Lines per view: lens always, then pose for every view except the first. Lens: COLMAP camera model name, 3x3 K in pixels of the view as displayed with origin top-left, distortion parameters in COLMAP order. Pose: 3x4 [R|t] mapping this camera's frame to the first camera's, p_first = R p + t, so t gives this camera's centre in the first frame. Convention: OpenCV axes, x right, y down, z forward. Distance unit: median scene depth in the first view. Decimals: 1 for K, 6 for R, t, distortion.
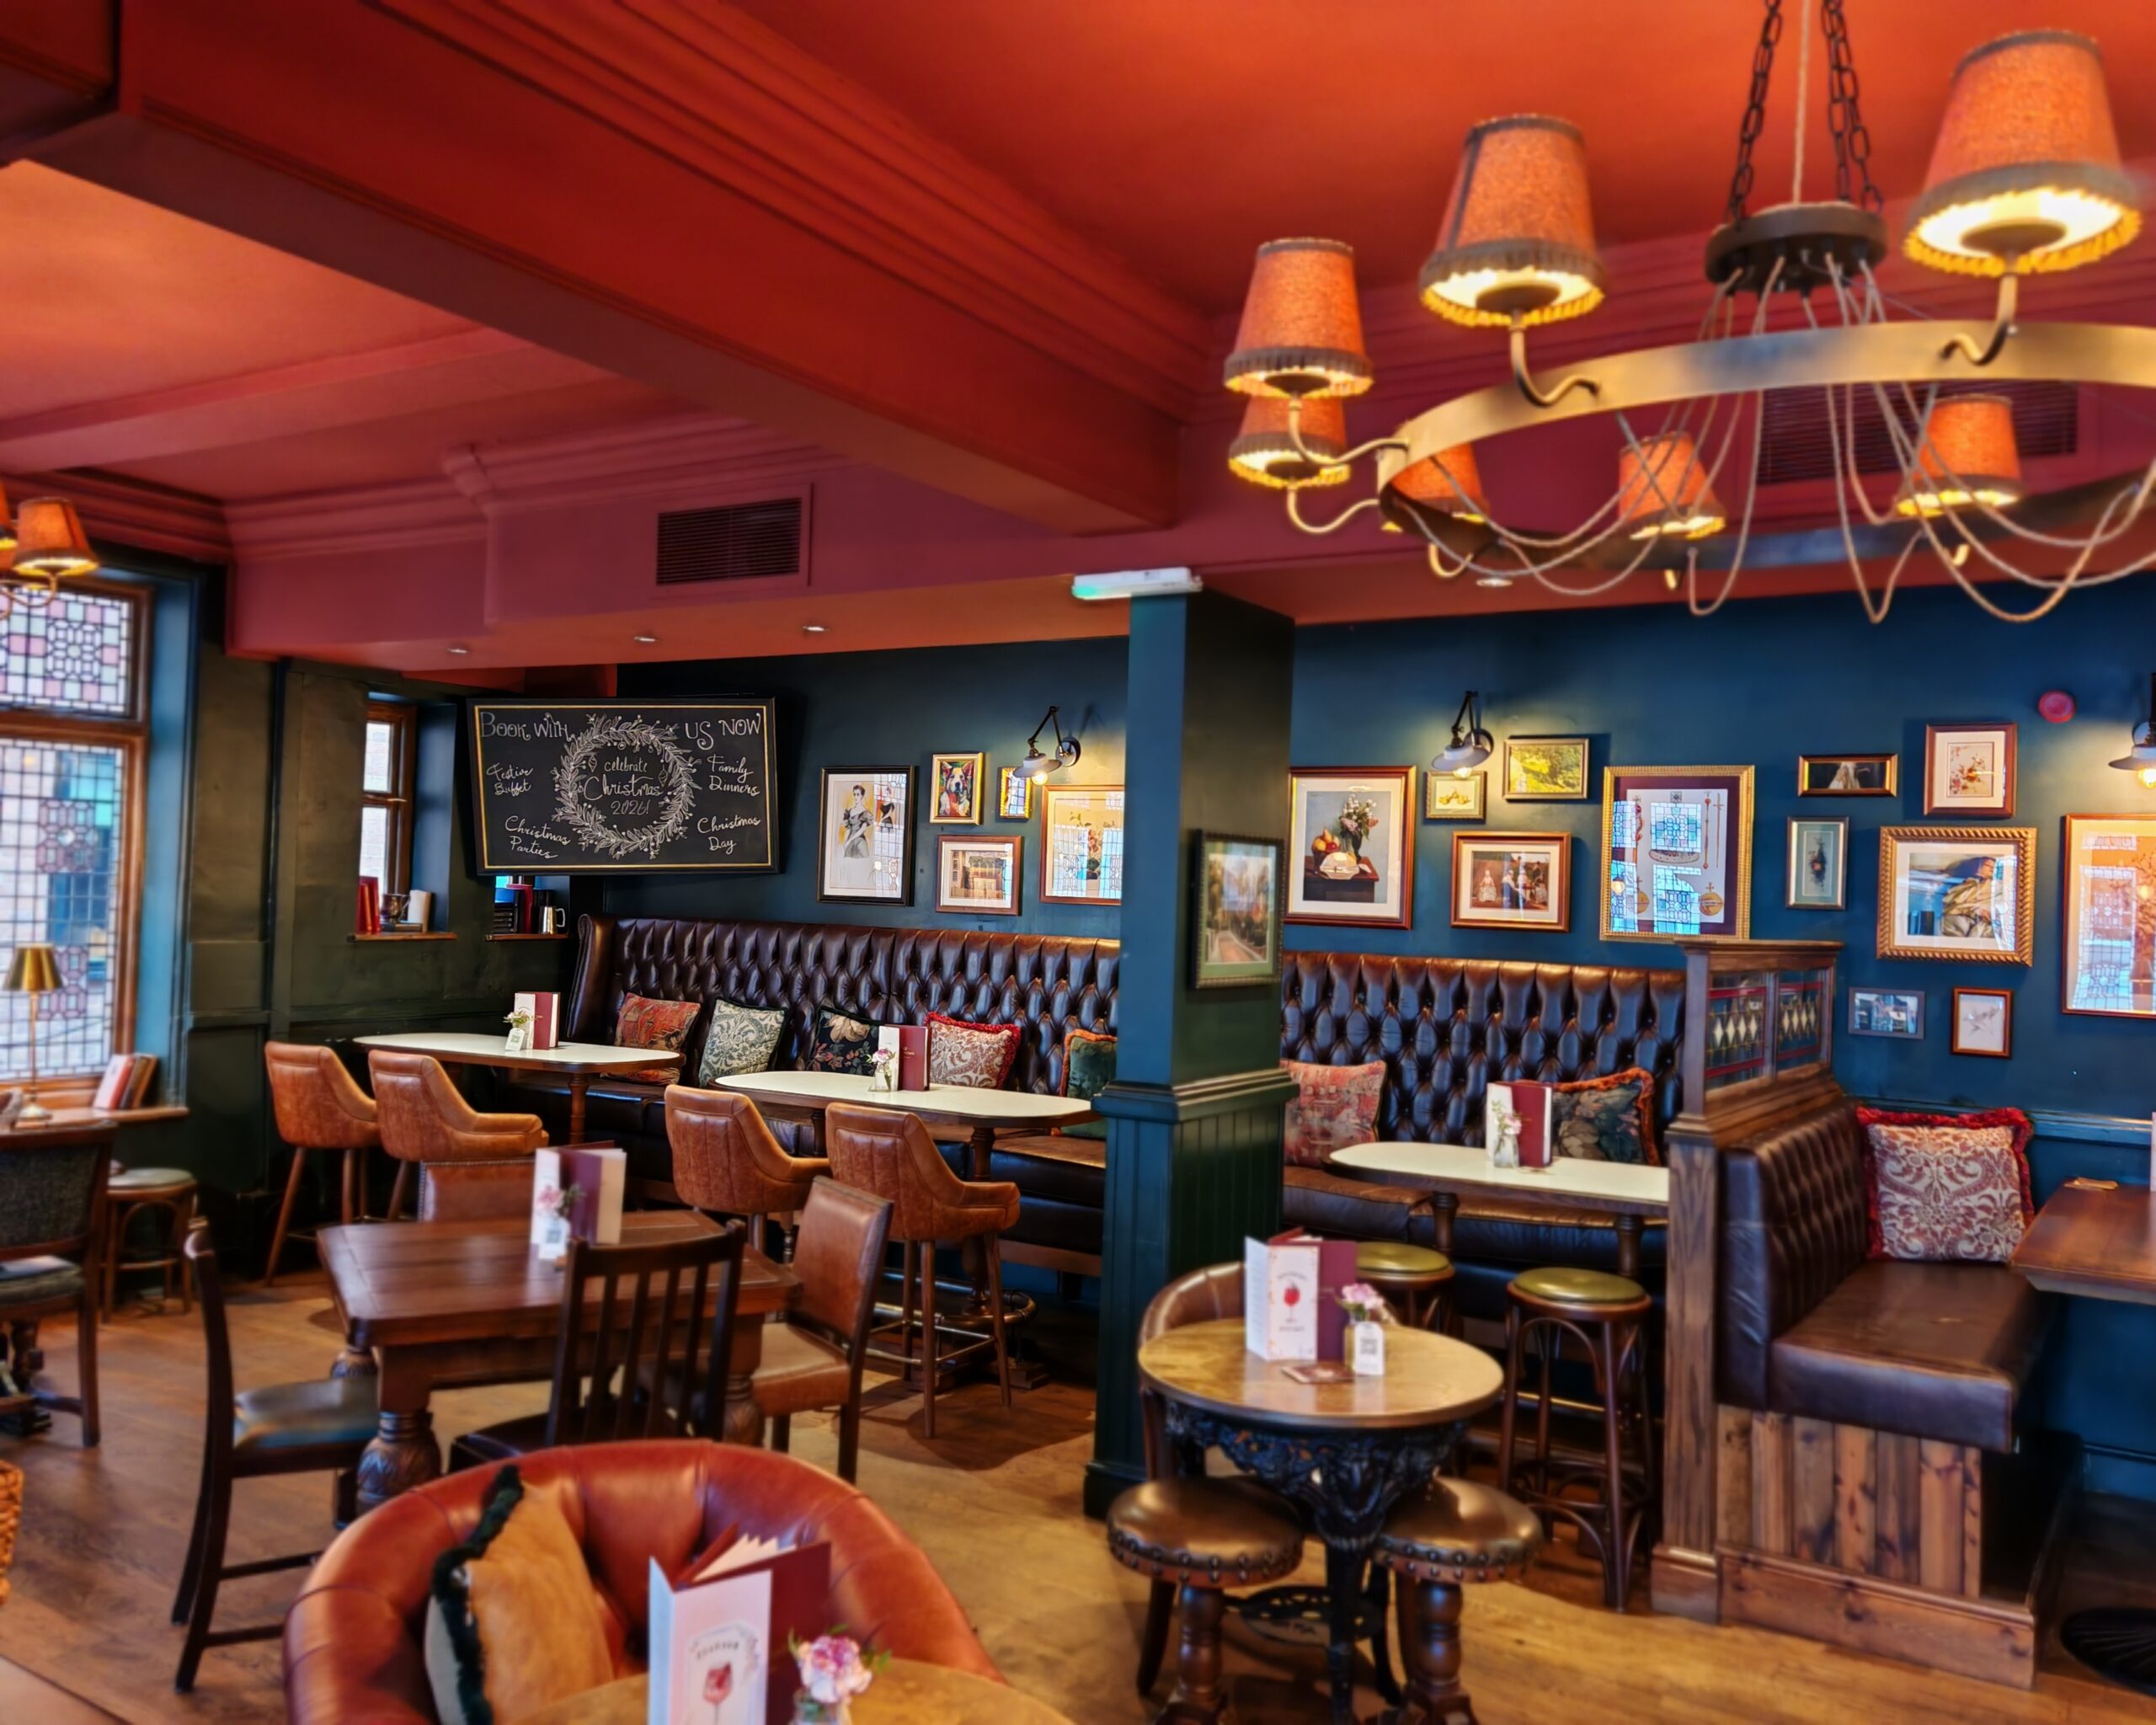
lens RADIAL K [[1740.0, 0, 1080.0], [0, 1740.0, 872.3], [0, 0, 1]] dist [0.039678, -0.032098]
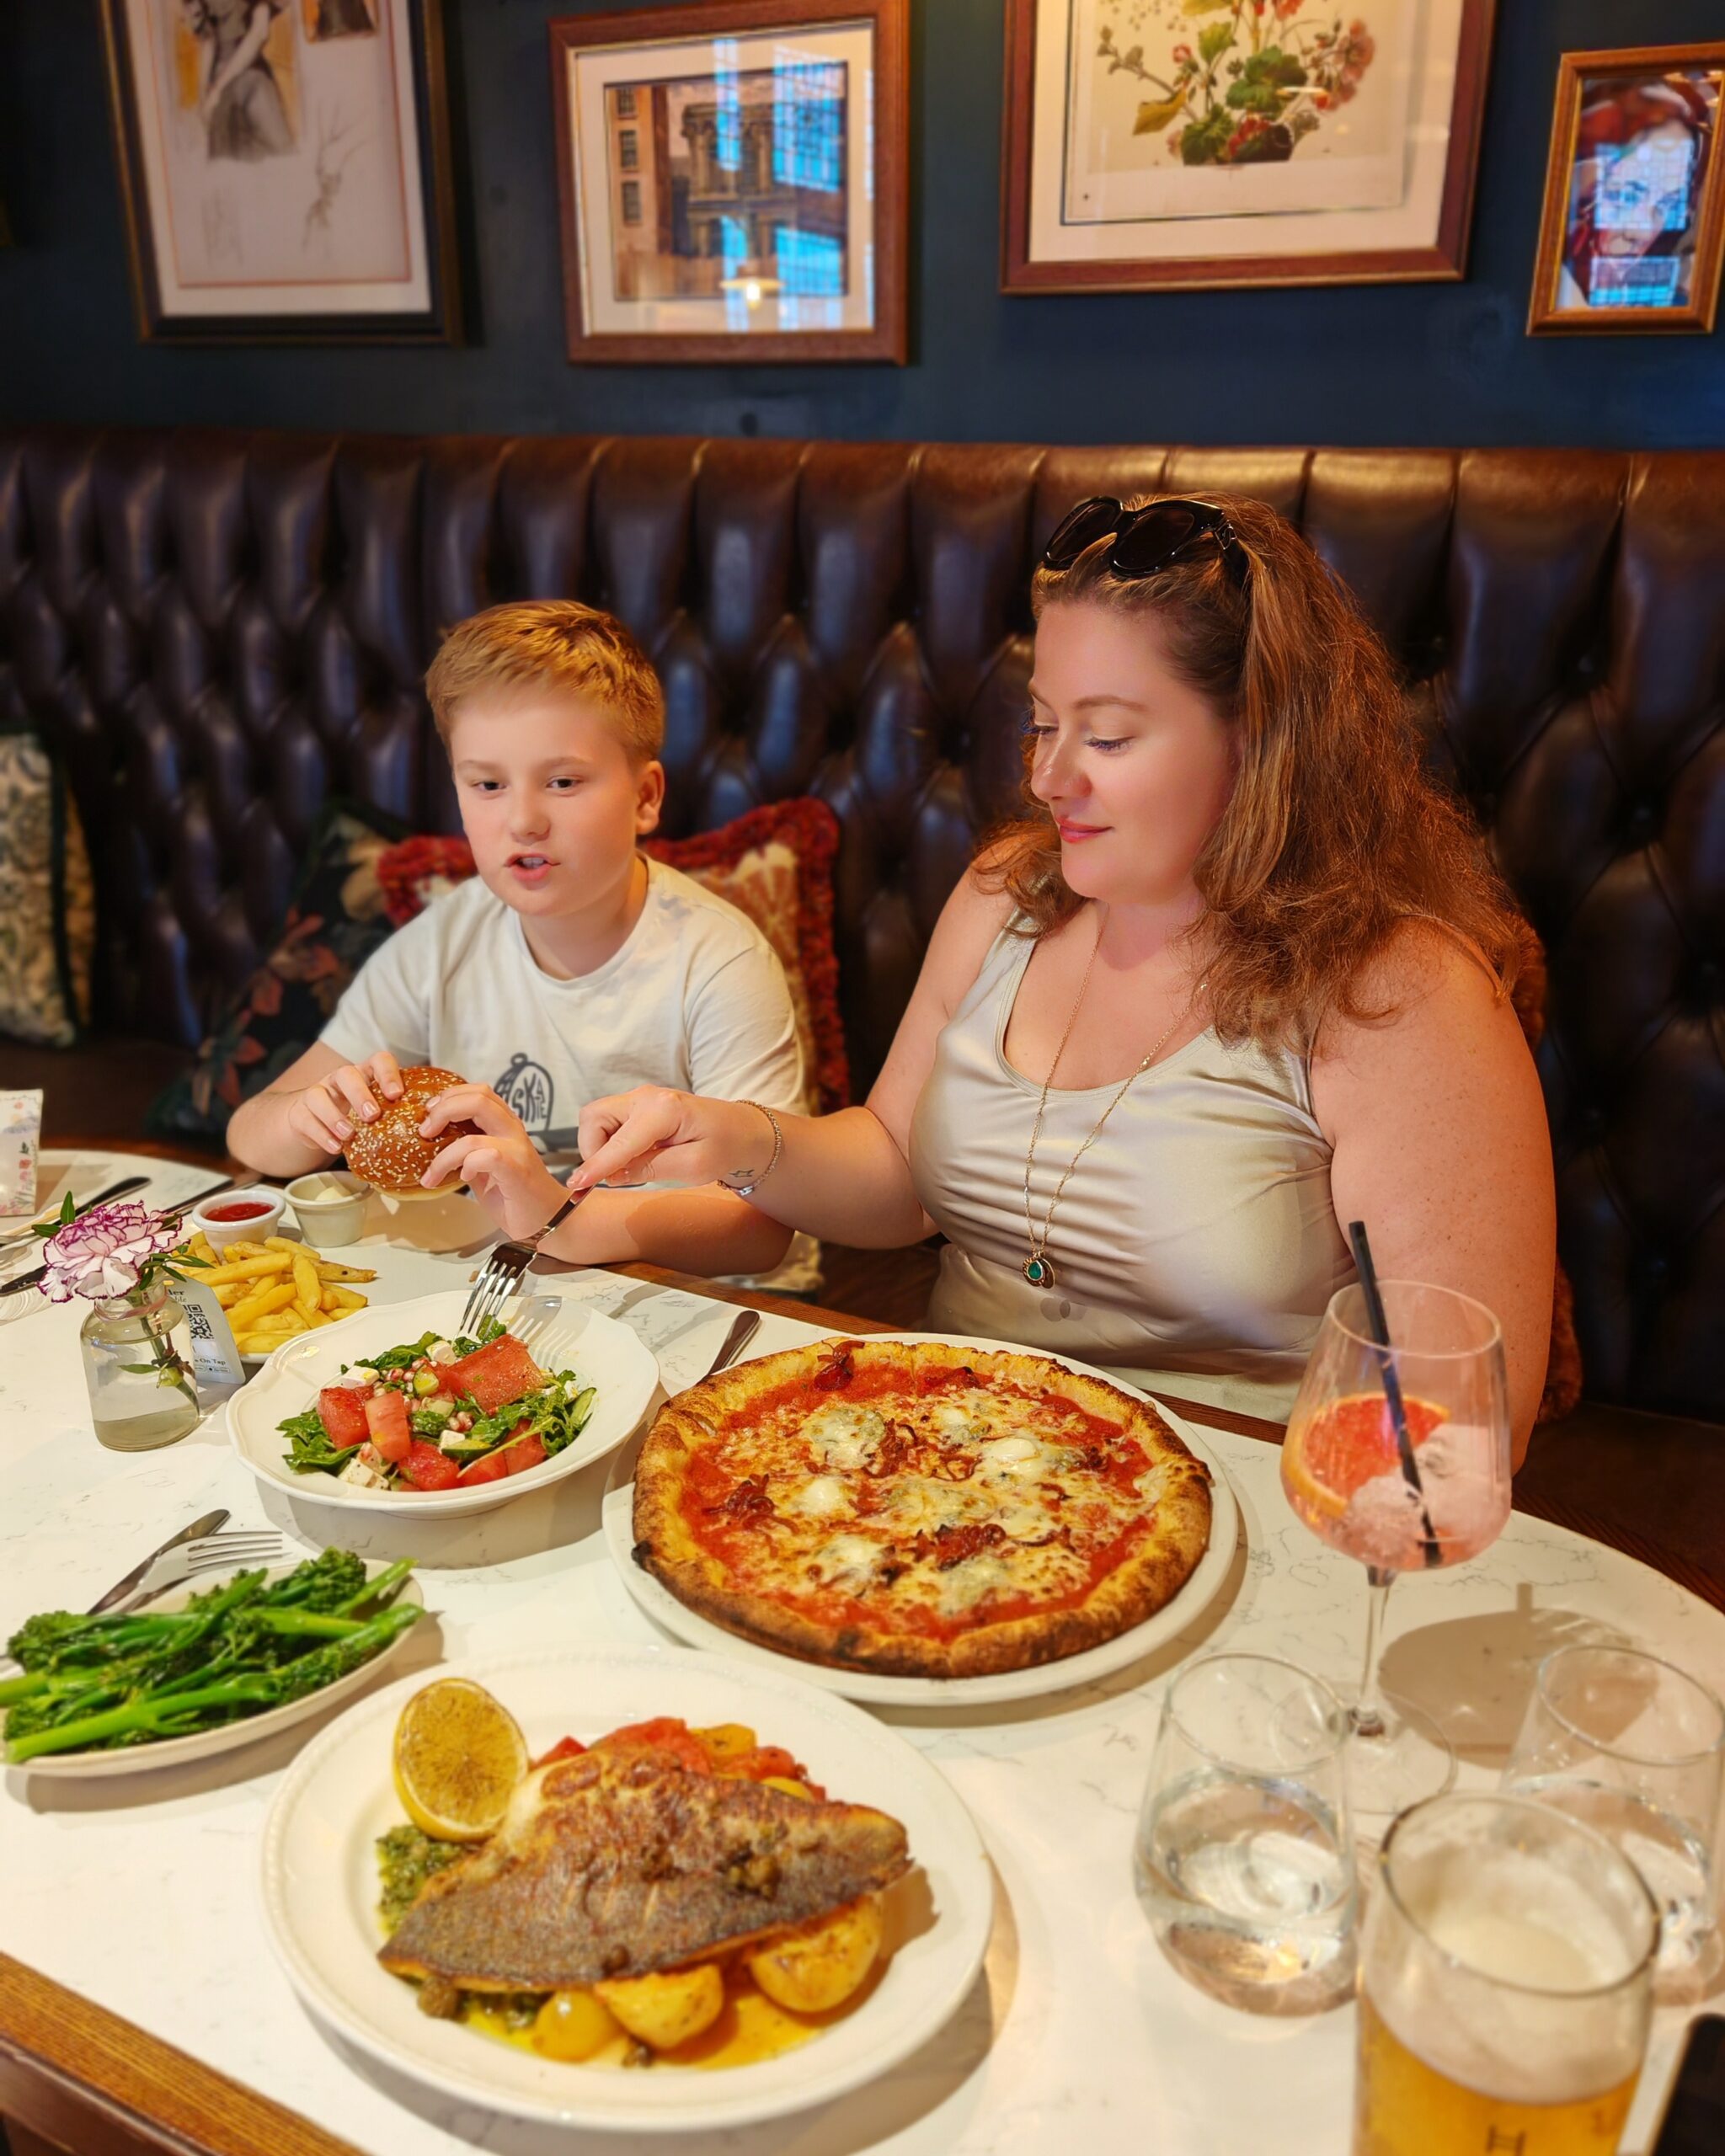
lens RADIAL K [[1740.0, 0, 864.4], [0, 1740.0, 1074.7], [0, 0, 1]] dist [0.039678, -0.032098]
pose [[0.762609, 0.157037, -0.627508, 0.129412], [0.032218, 0.959659, 0.279314, 0.052434], [0.646056, -0.233224, 0.726786, 0.806329]]
